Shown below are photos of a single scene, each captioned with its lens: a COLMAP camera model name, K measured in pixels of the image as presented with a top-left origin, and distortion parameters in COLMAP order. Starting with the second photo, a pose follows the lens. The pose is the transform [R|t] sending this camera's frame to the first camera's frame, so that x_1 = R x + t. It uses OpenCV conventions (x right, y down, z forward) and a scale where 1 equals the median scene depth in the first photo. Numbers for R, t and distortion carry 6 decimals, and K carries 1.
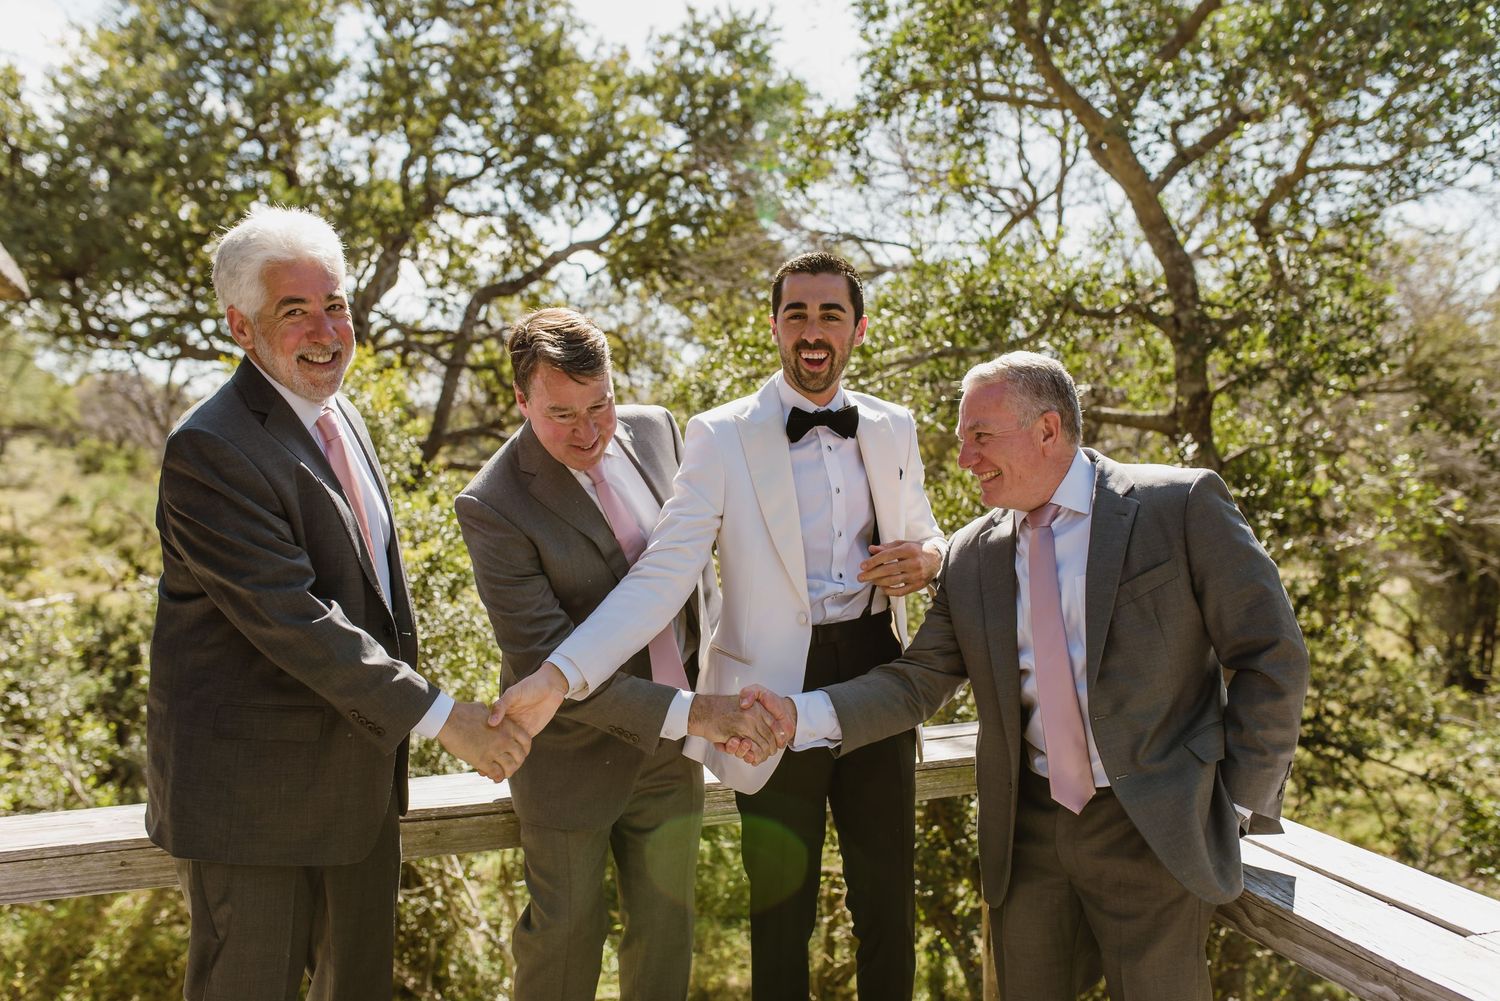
lens RADIAL K [[1460.4, 0, 759.2], [0, 1460.4, 502.2], [0, 0, 1]] dist [0.006937, 0.083562]
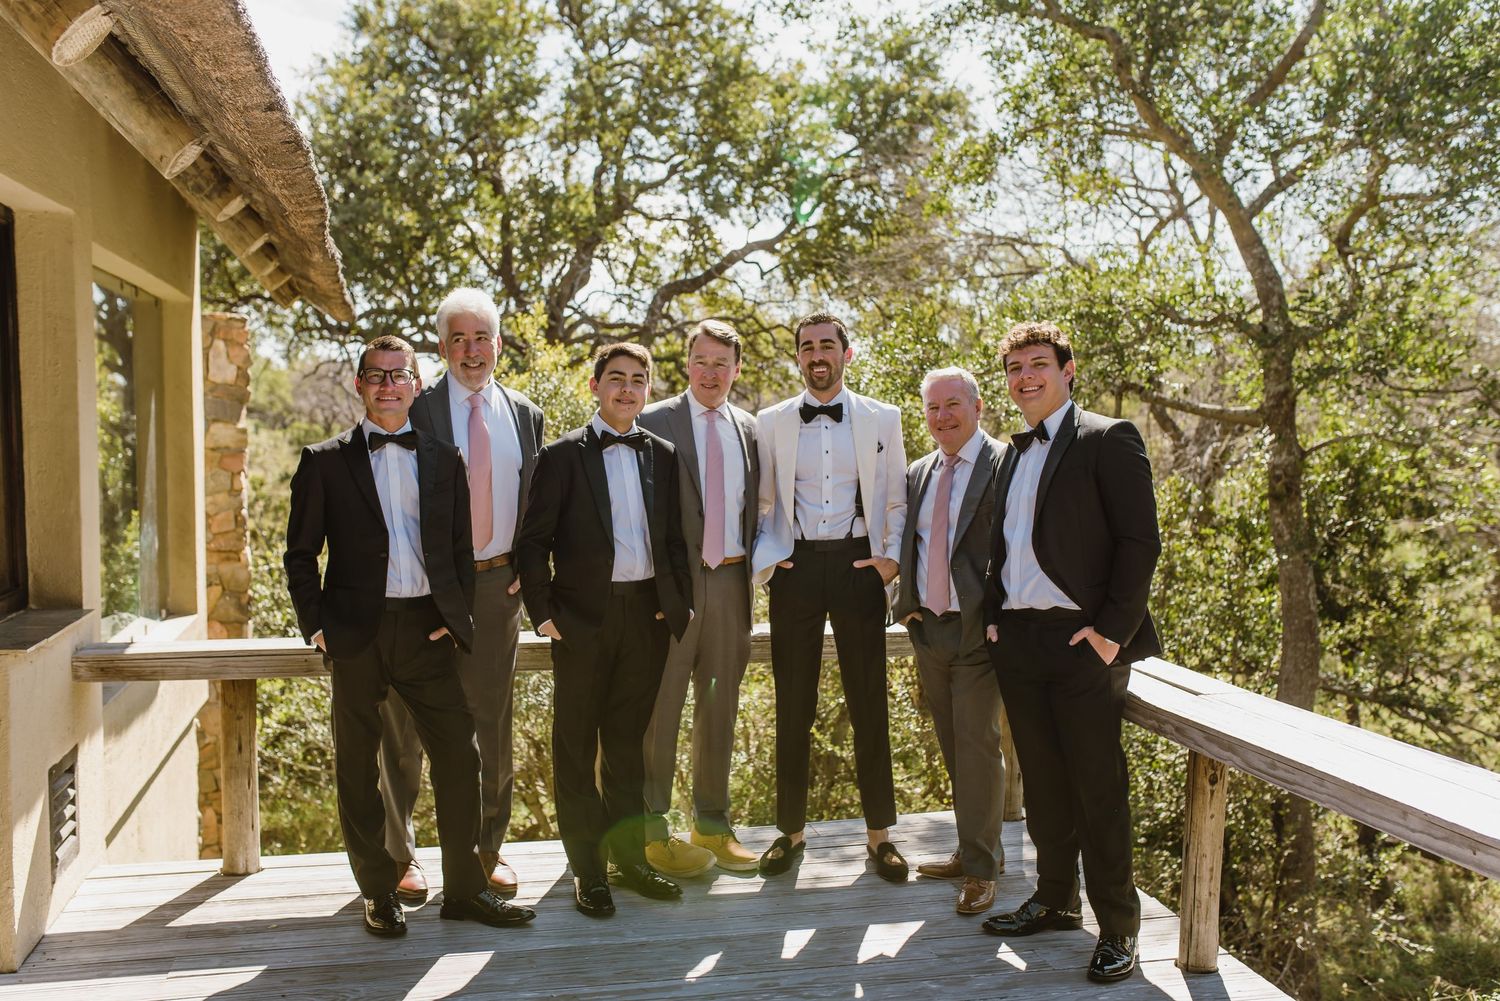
lens RADIAL K [[1551.4, 0, 756.1], [0, 1551.4, 501.0], [0, 0, 1]] dist [0.007678, 0.101971]
pose [[0.992357, 0.016579, -0.122281, 0.020432], [-0.016155, 0.999860, 0.004454, 0.006736], [0.122338, -0.002445, 0.992485, -0.133560]]
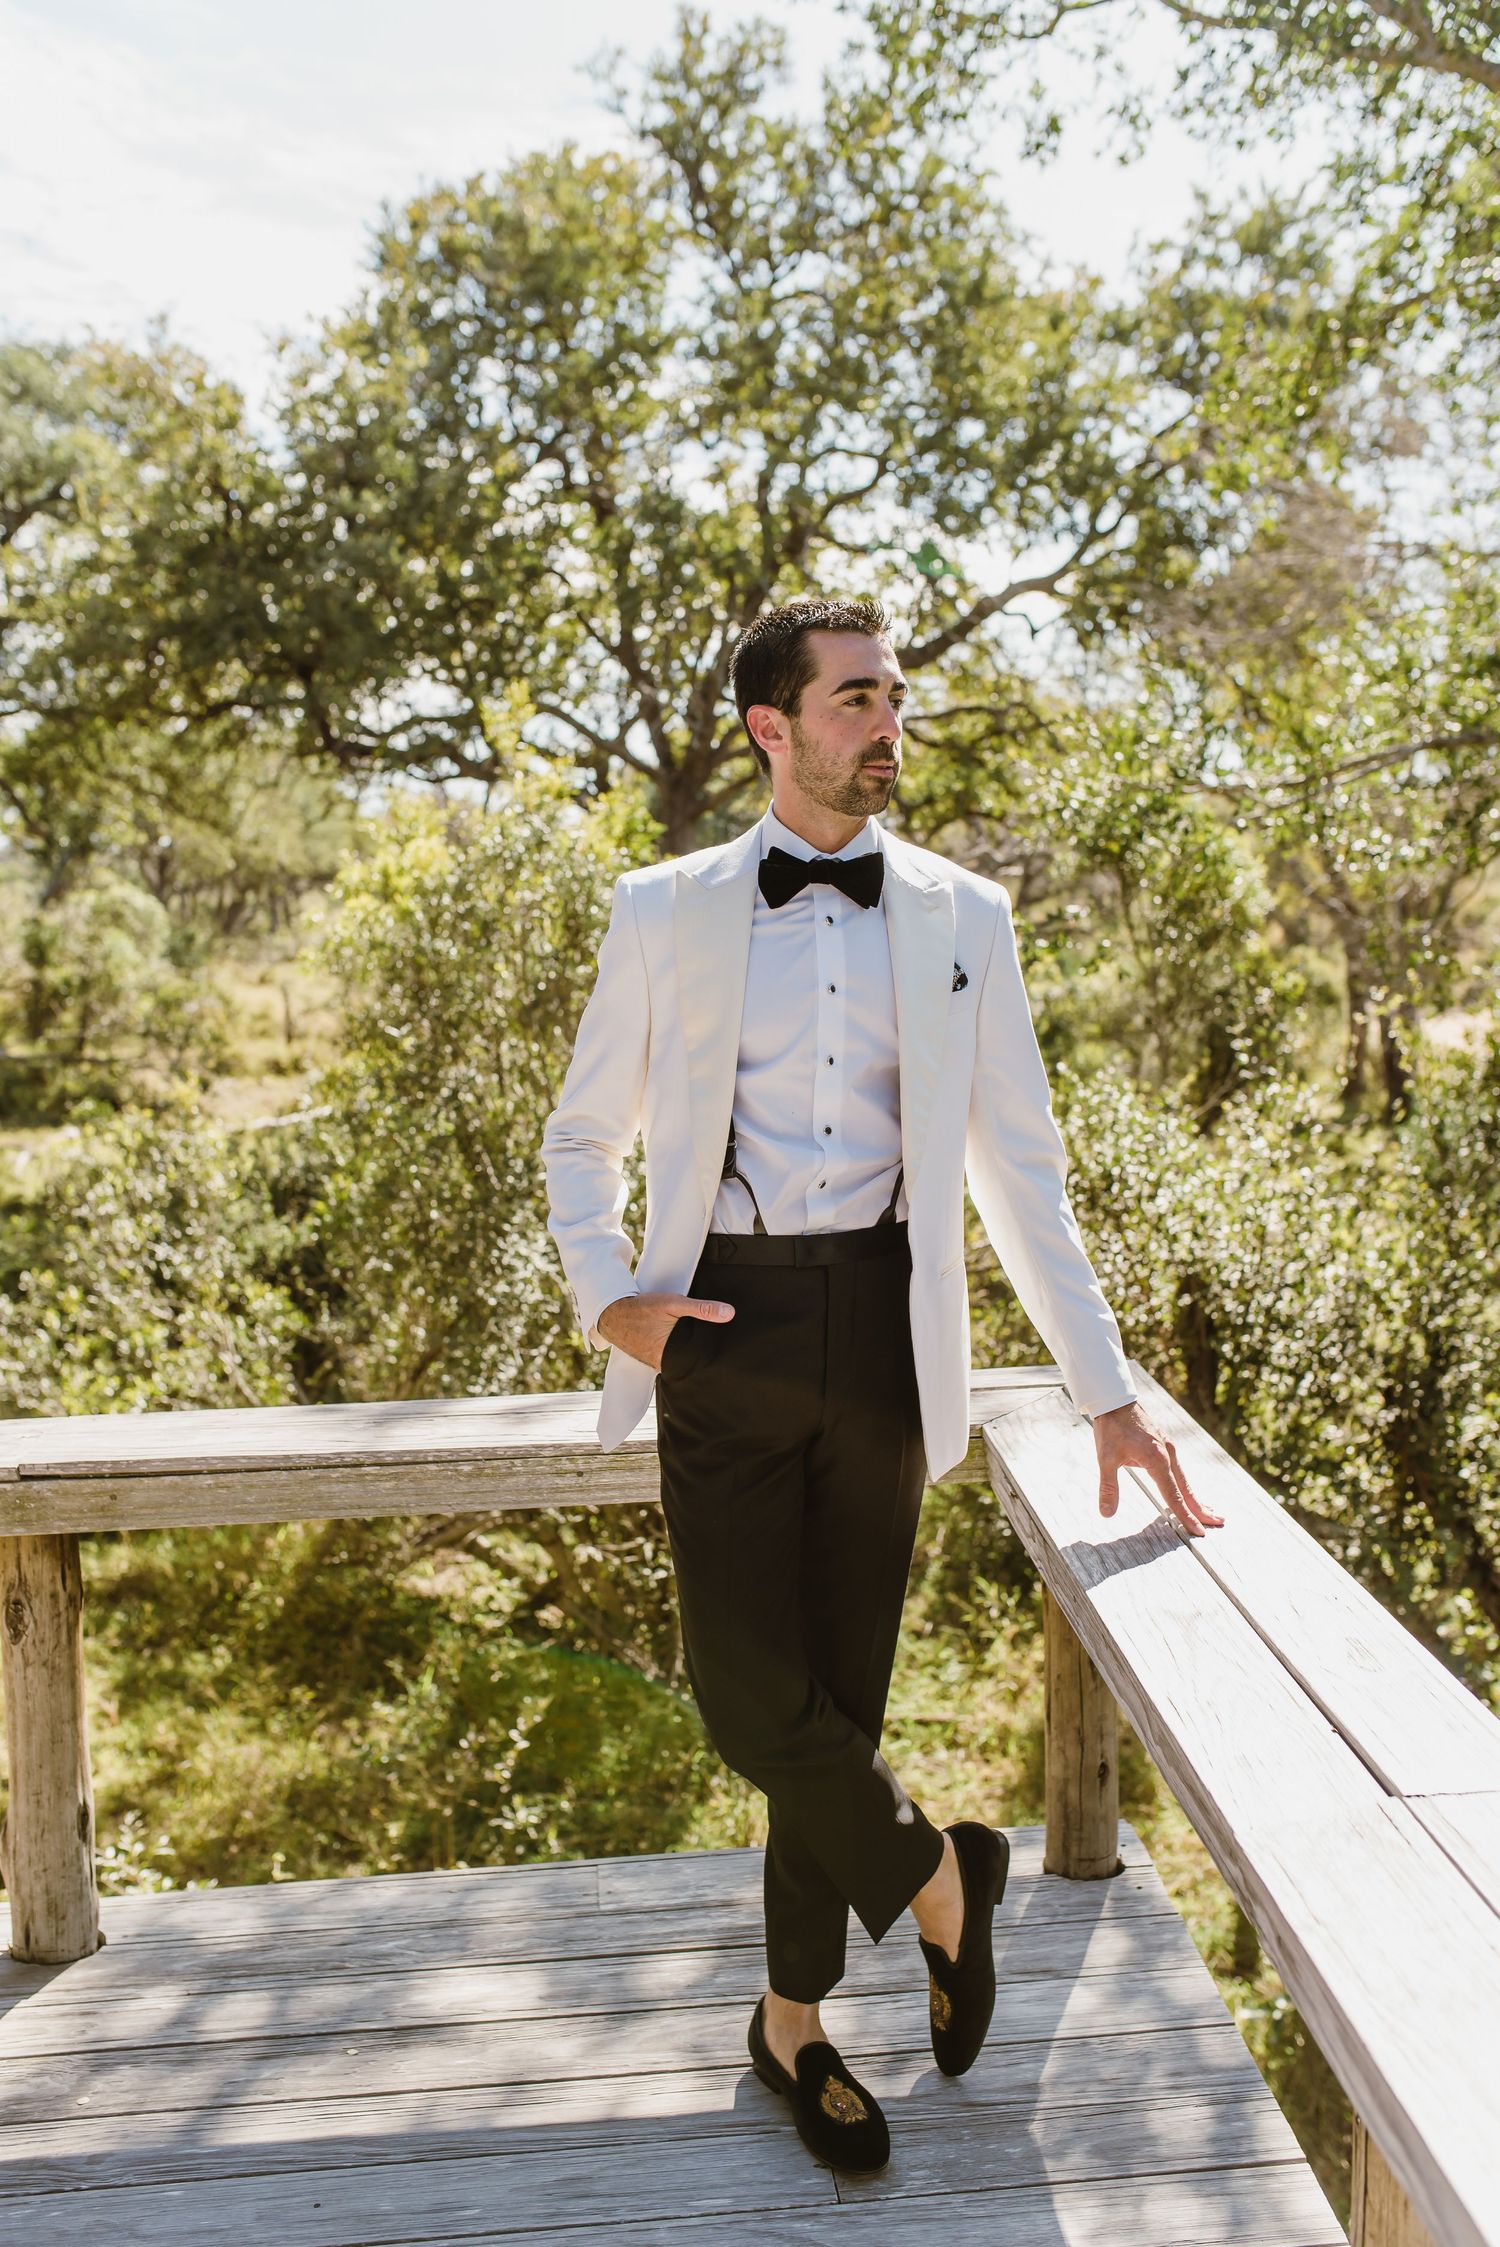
lens RADIAL K [[2187.7, 0, 796.5], [0, 2187.7, 1122.5], [0, 0, 1]] dist [0.006937, 0.083562]
pose [[0.958075, 0.015072, -0.286120, 0.066099], [0.004657, 0.997664, 0.068147, -0.003446], [0.286479, -0.066623, 0.955767, 0.019135]]
